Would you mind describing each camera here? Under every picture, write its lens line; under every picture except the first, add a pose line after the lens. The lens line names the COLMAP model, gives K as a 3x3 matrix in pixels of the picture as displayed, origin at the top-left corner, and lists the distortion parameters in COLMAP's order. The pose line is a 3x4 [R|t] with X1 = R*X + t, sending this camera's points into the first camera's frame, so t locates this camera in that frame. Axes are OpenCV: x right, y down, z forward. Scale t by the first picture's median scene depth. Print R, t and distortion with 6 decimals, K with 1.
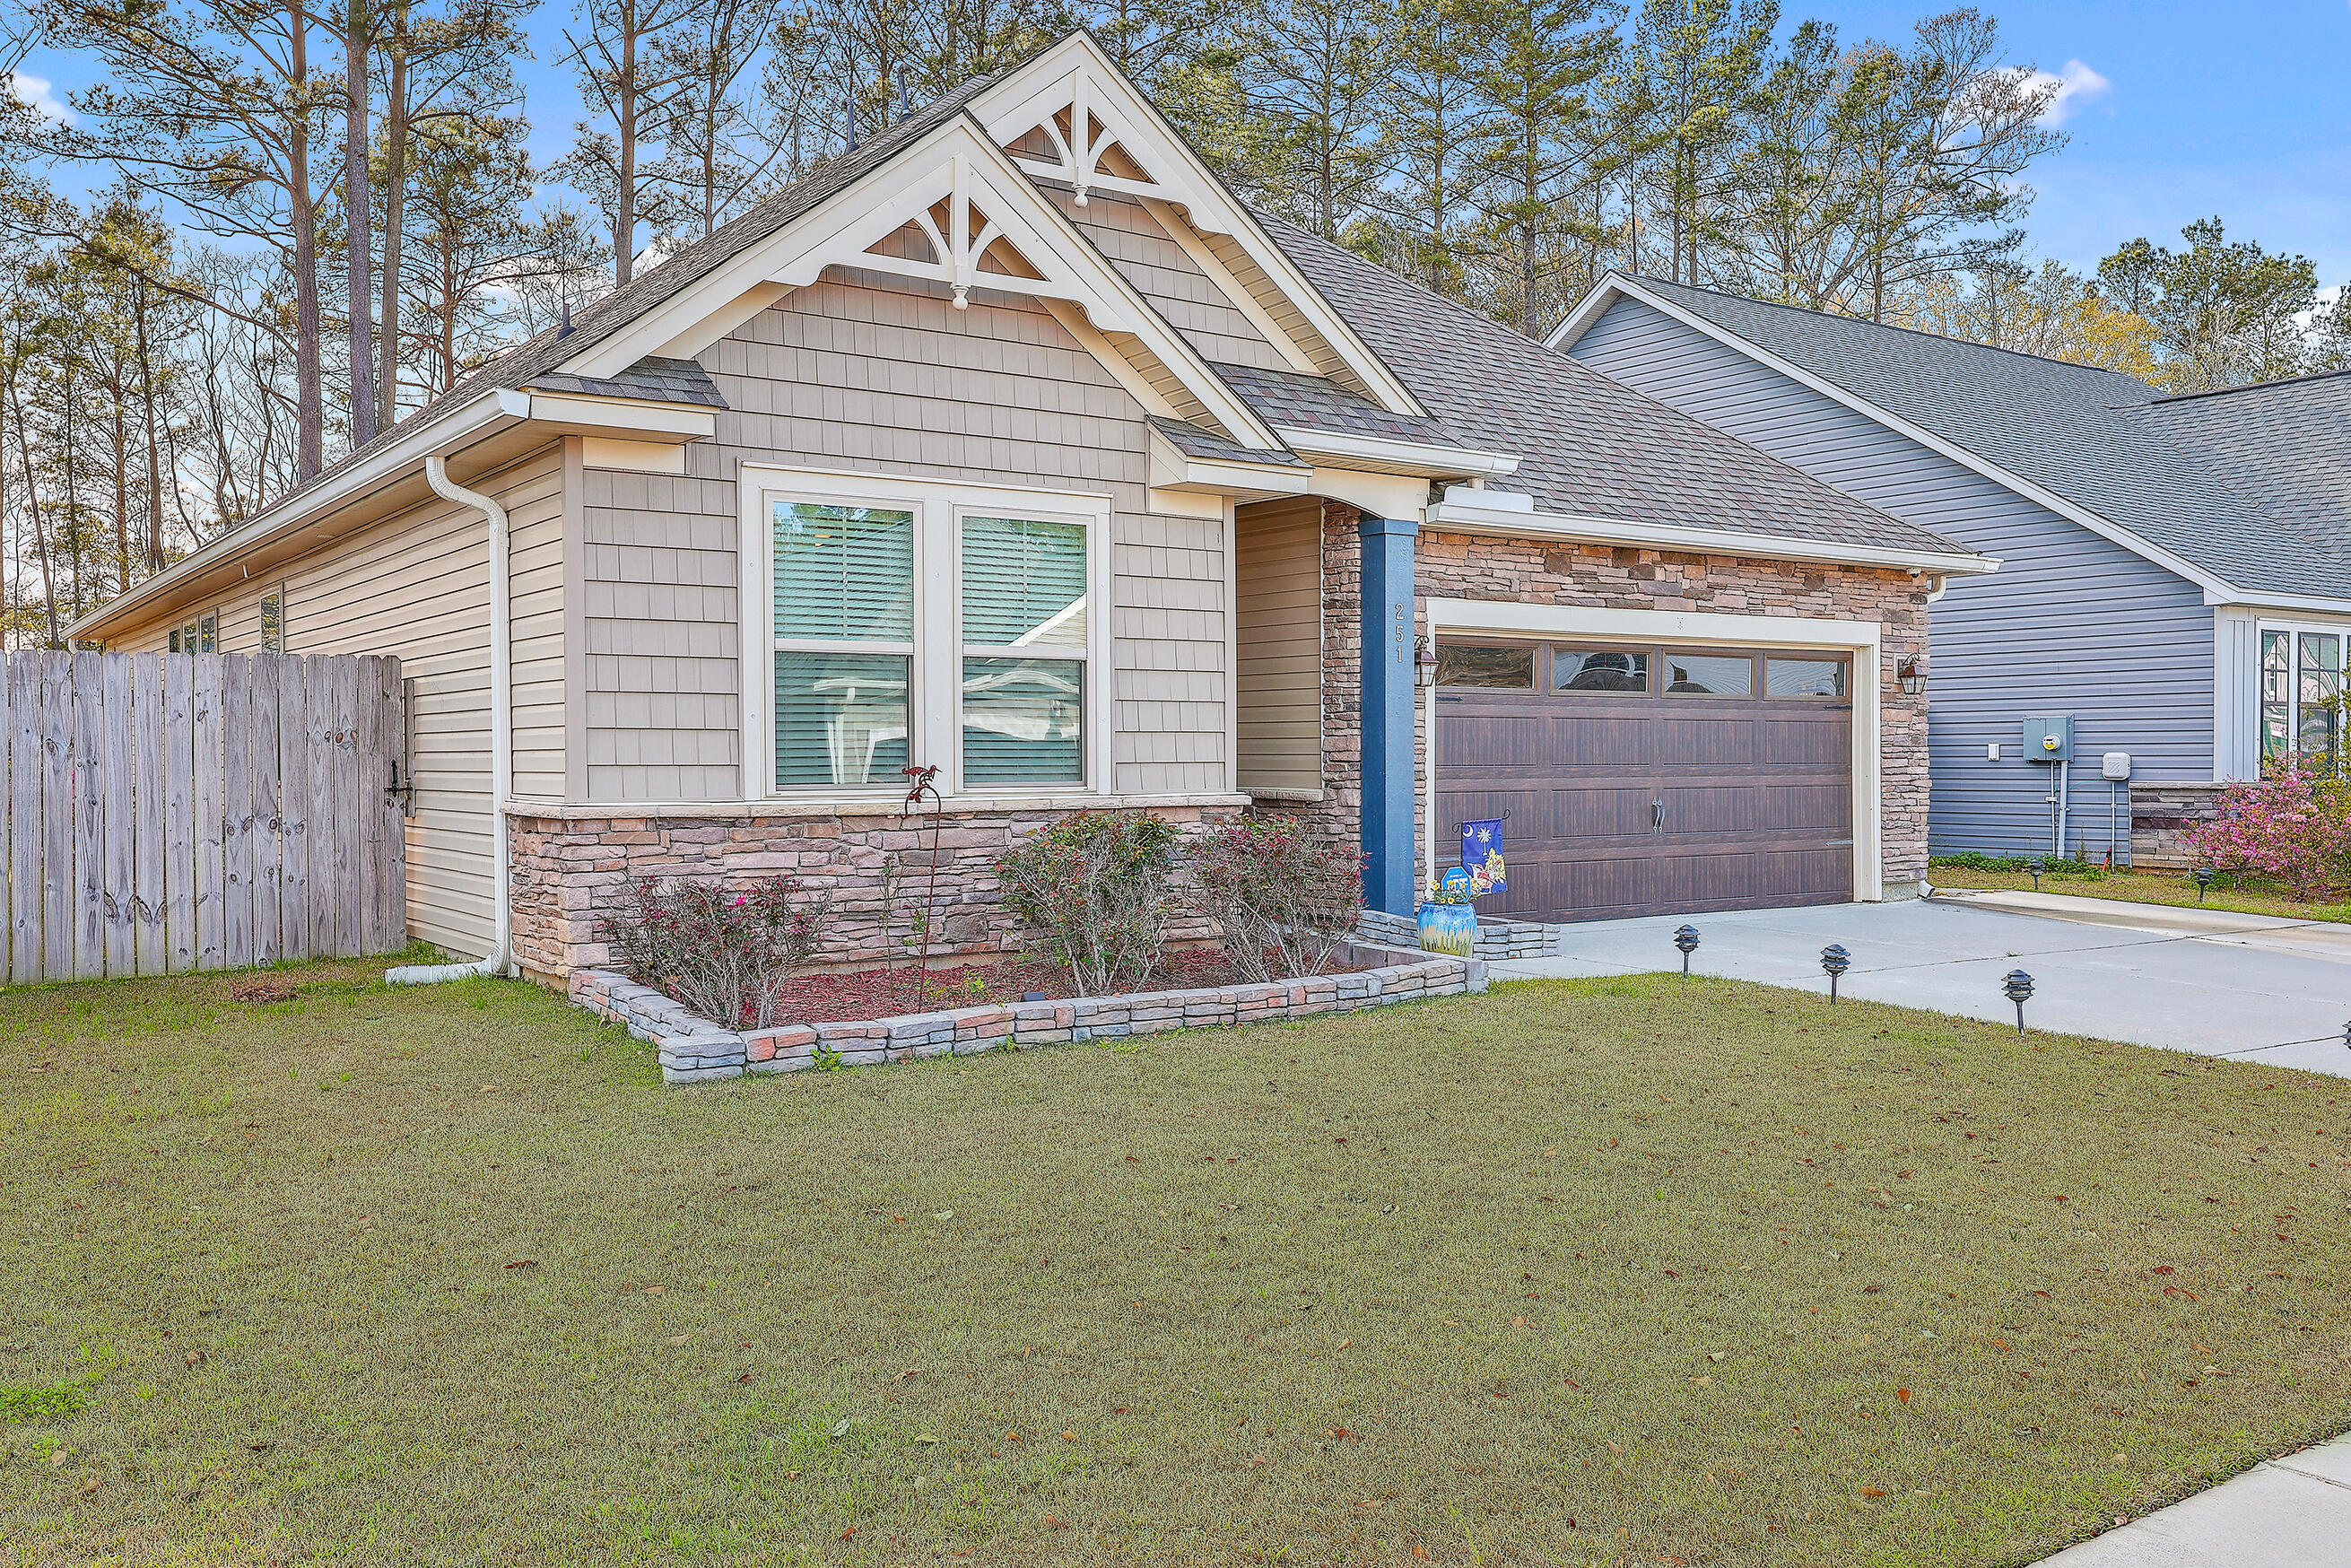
lens RADIAL K [[1989.4, 0, 1161.6], [0, 1989.4, 799.8], [0, 0, 1]] dist [-0.020418, 0.002575]
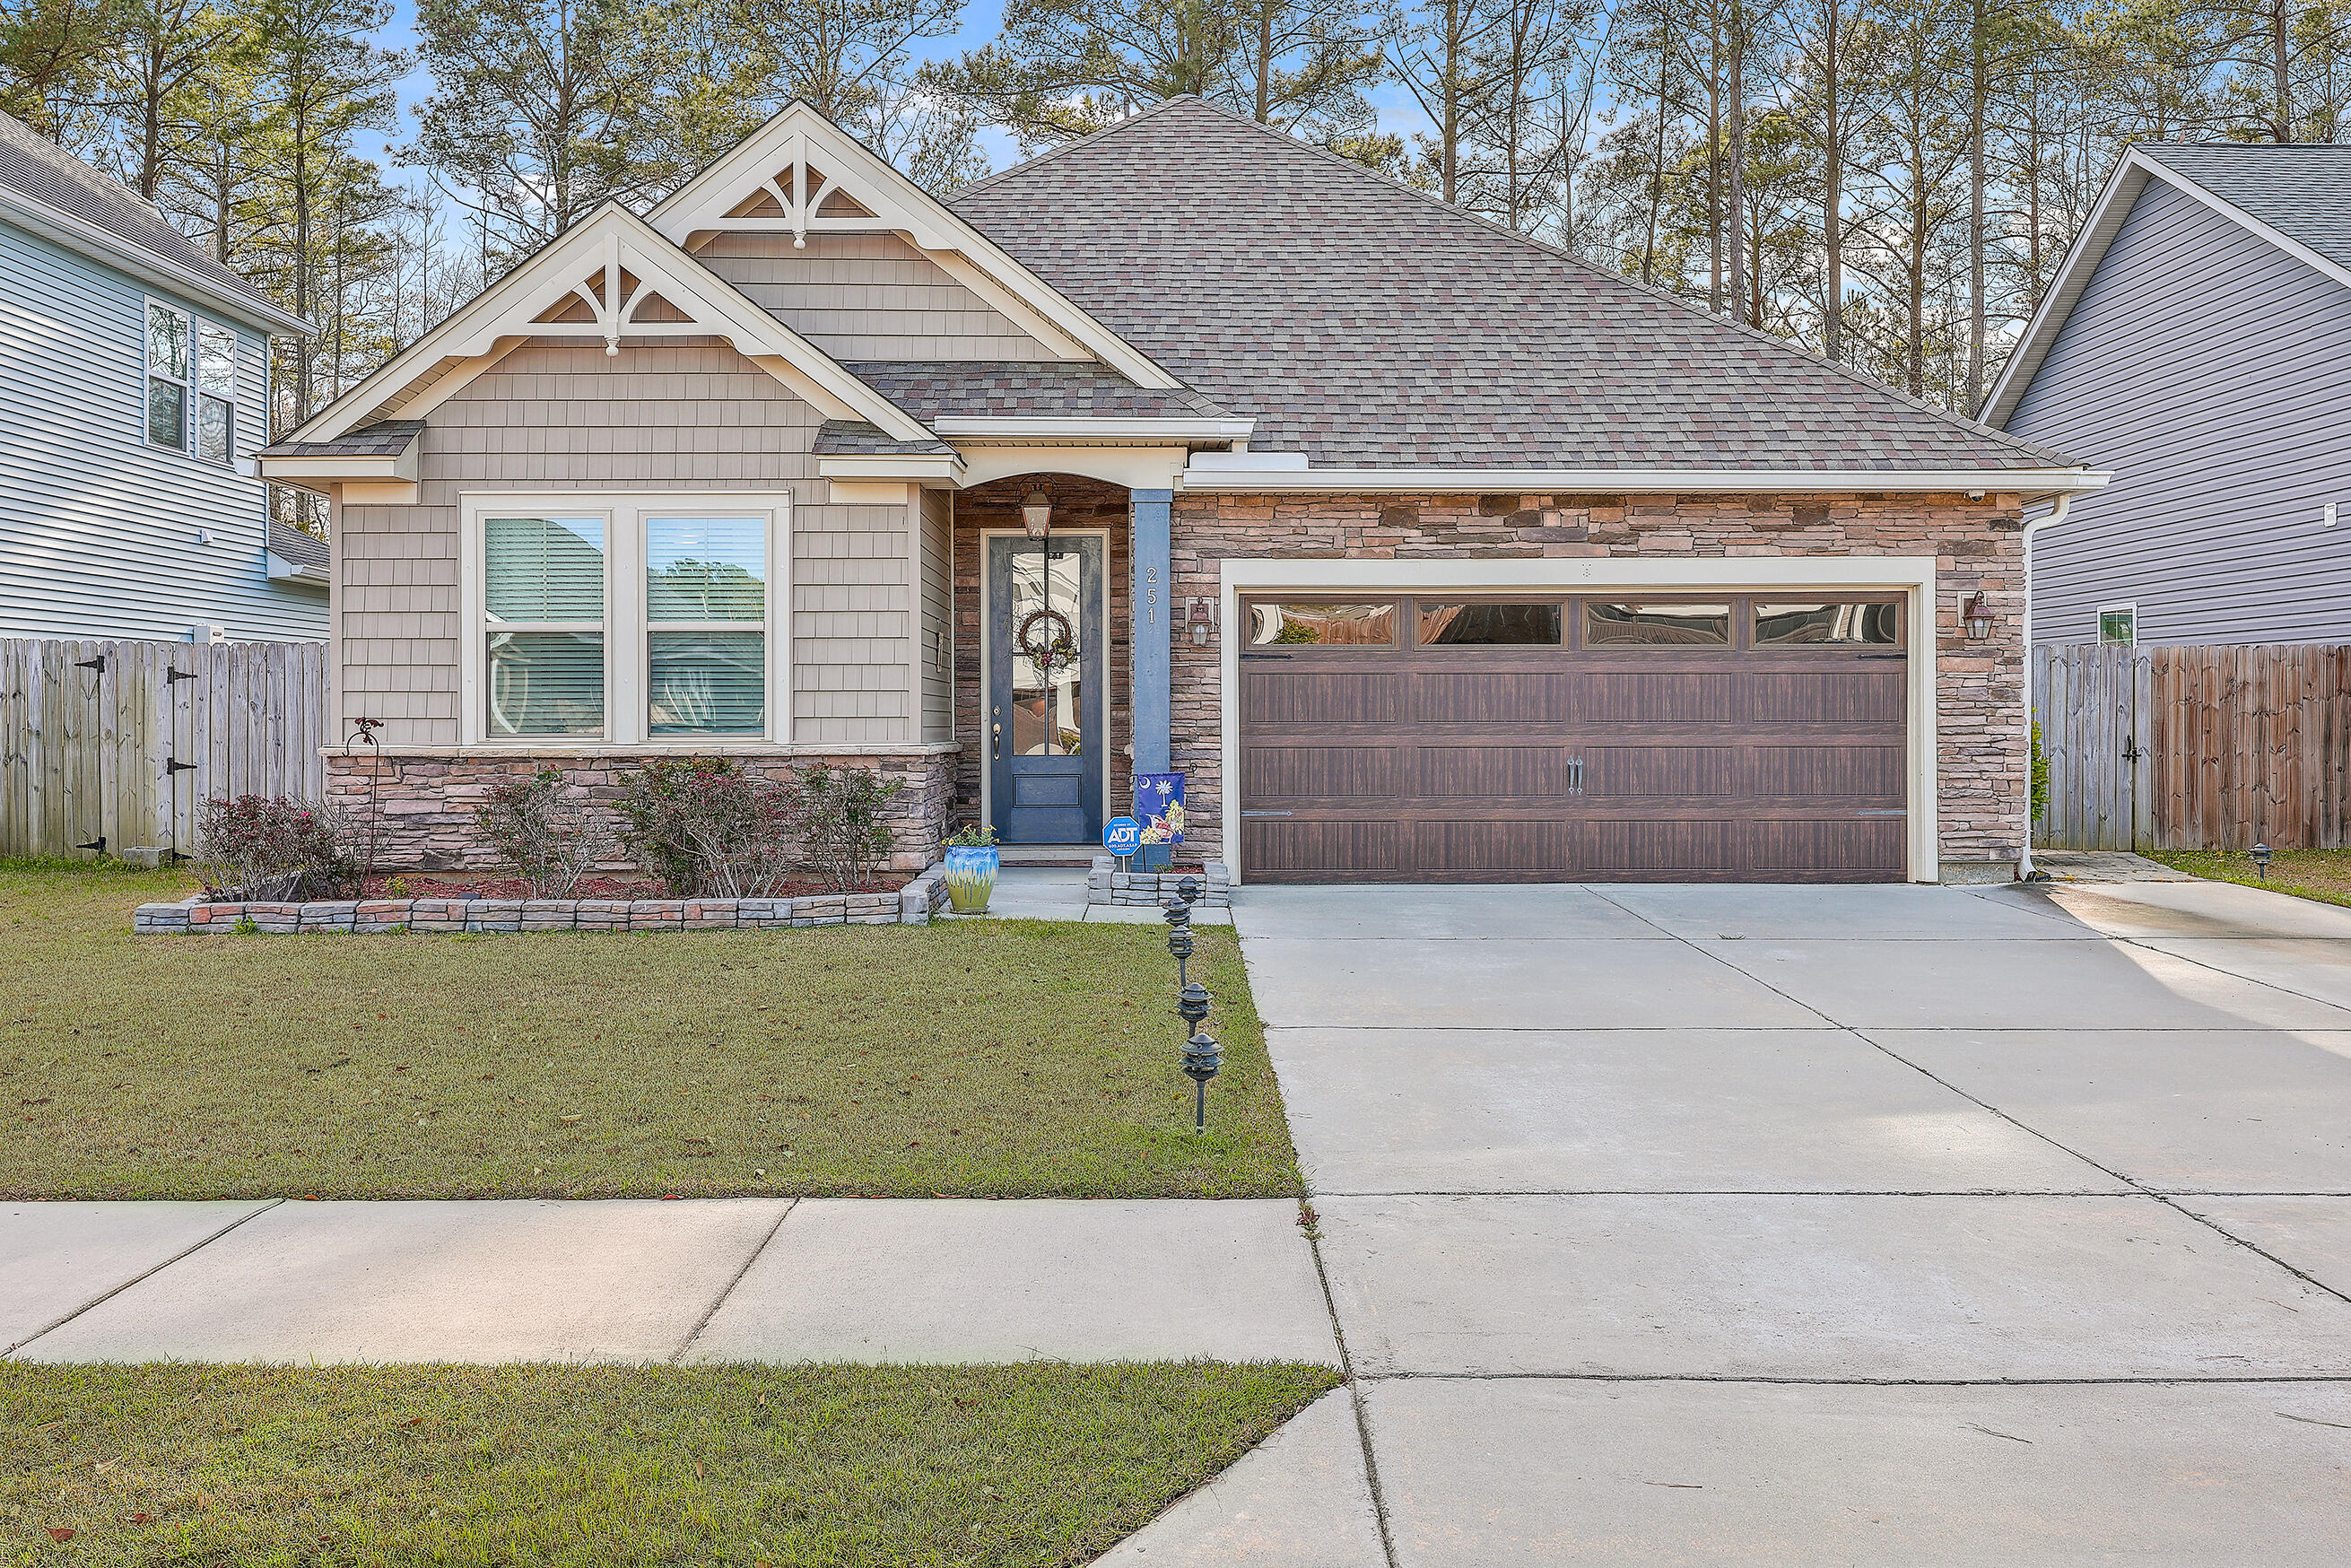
lens RADIAL K [[1954.2, 0, 1142.6], [0, 1954.2, 744.2], [0, 0, 1]] dist [-0.010935, -0.007285]
pose [[0.818690, 0.007934, -0.574181, 0.655453], [-0.013393, 0.999896, -0.005280, 0.000586], [0.574079, 0.012012, 0.818712, 0.136344]]
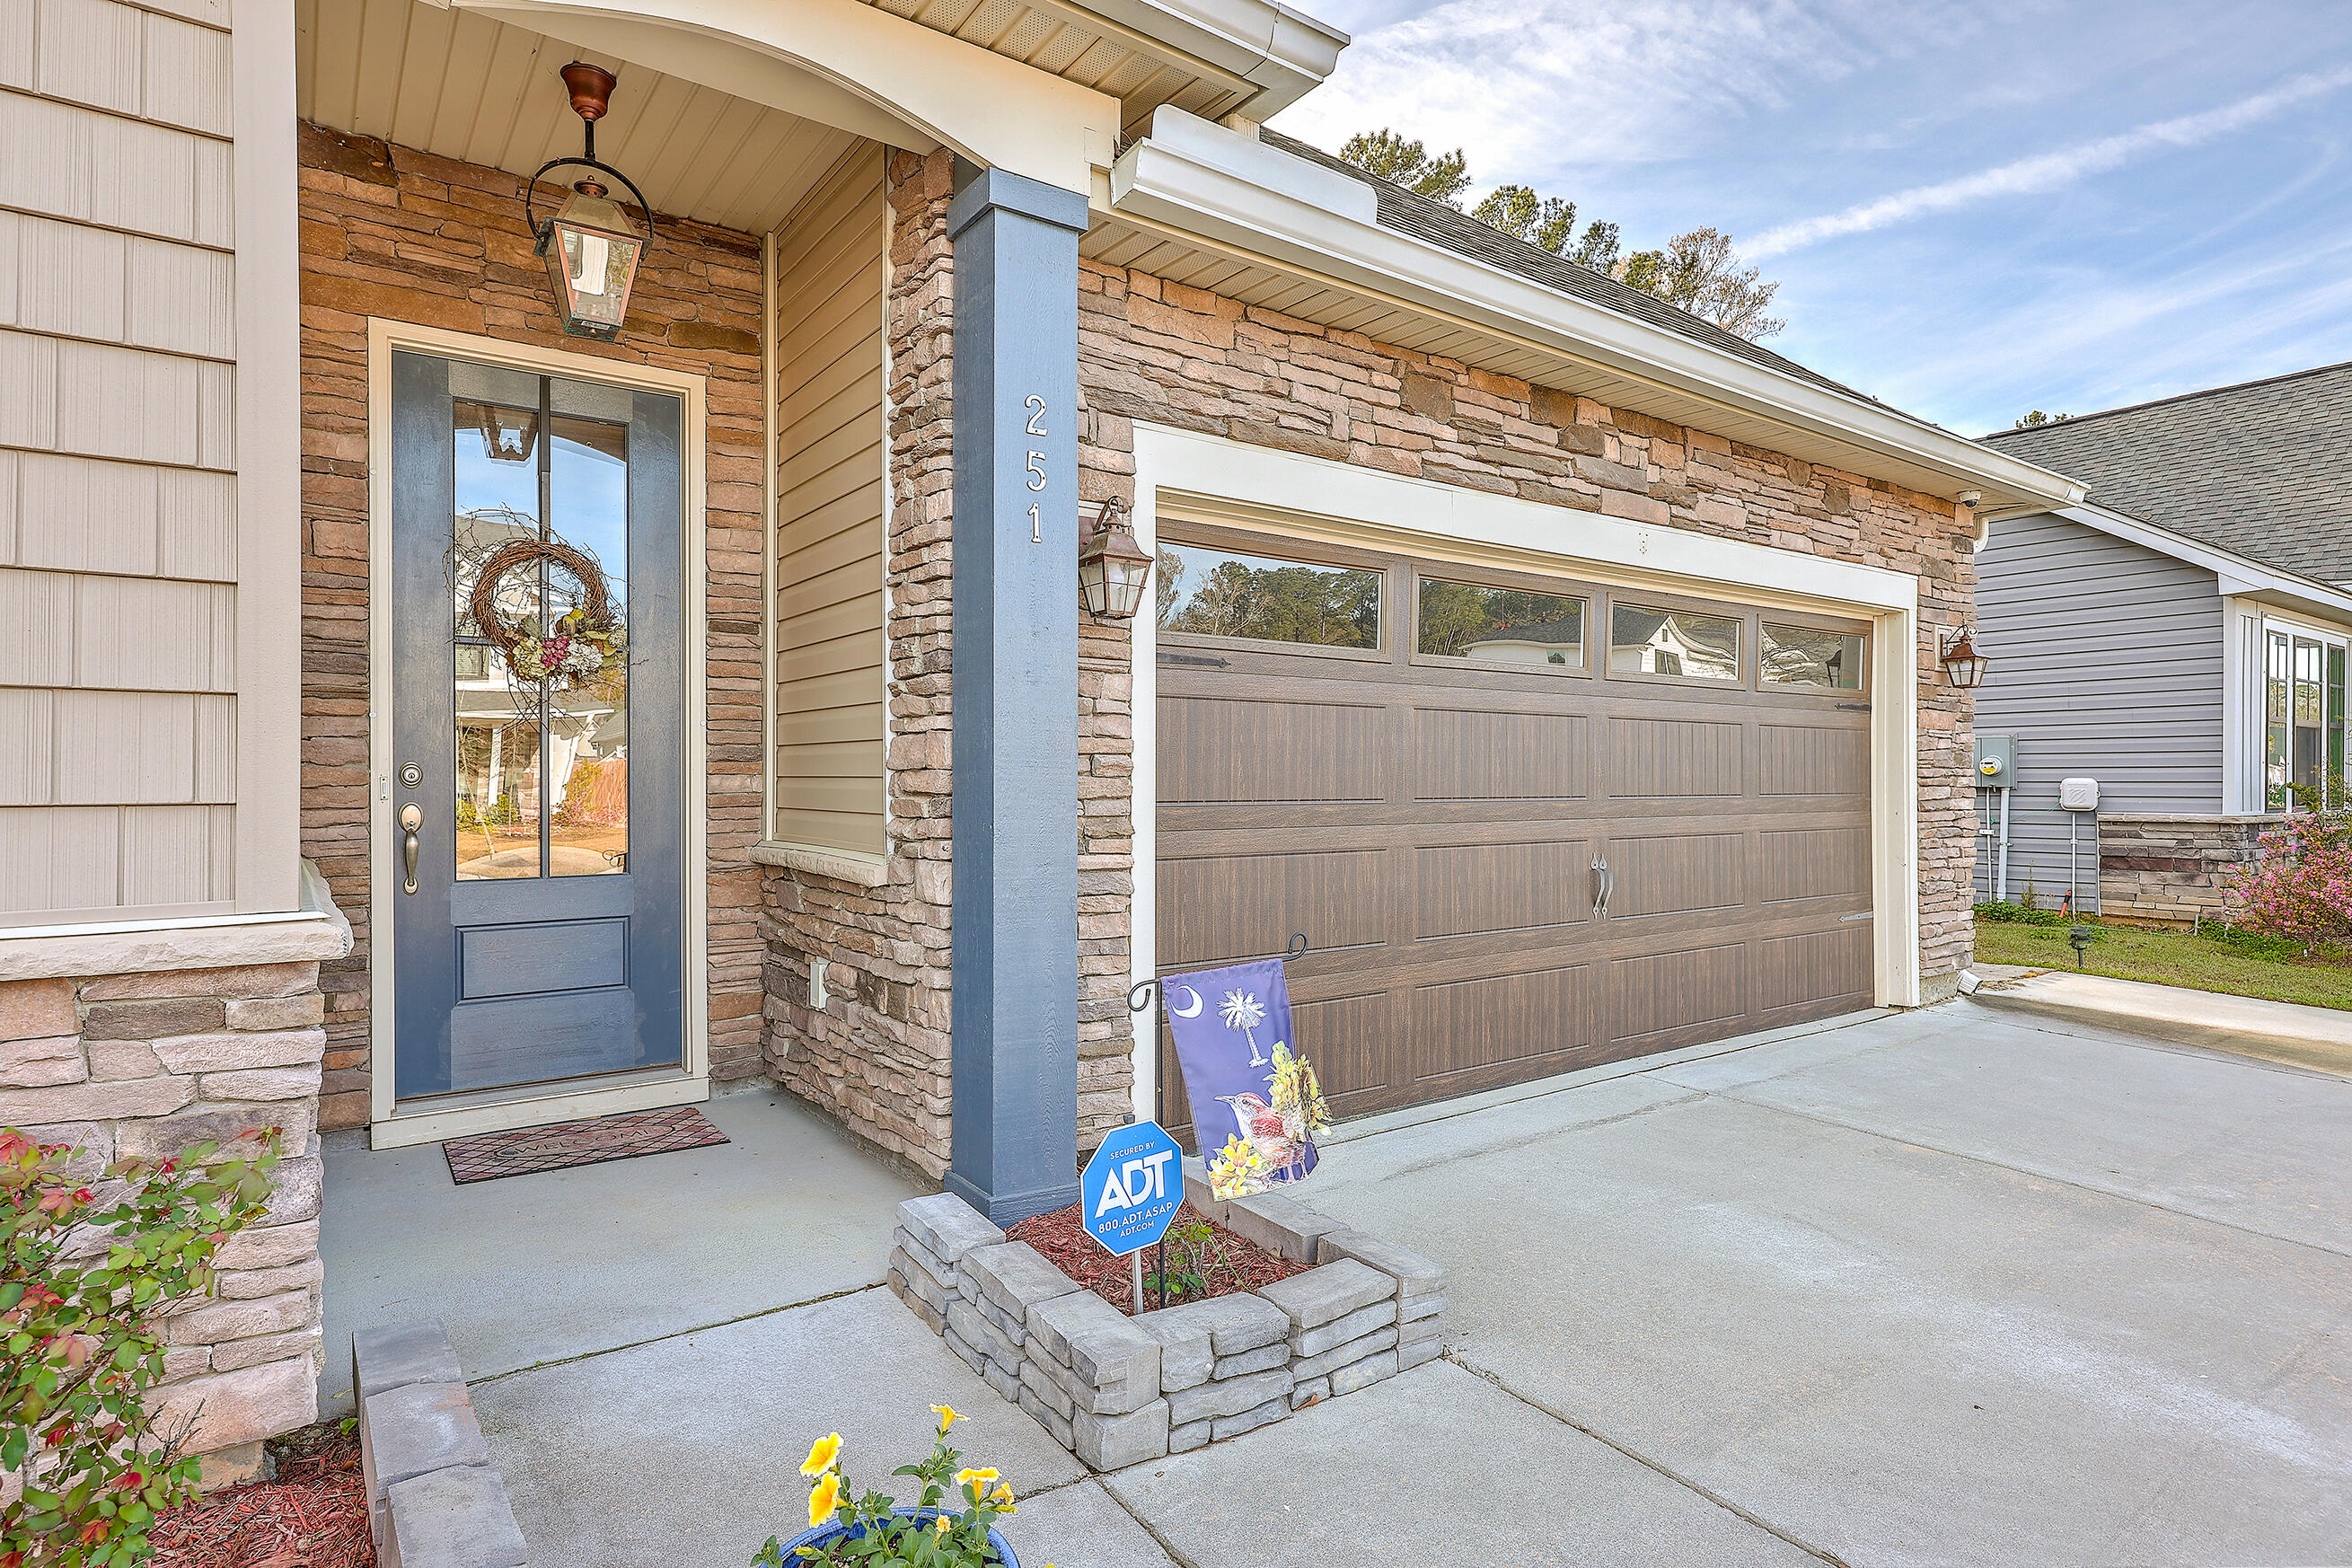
lens RADIAL K [[1257.6, 0, 1183.4], [0, 1257.6, 787.2], [0, 0, 1]] dist [0.001236, 0.002252]
pose [[0.999729, 0.002680, 0.023104, 0.131781], [-0.002324, 0.999878, -0.015423, -0.015792], [-0.023142, 0.015365, 0.999614, 0.690808]]
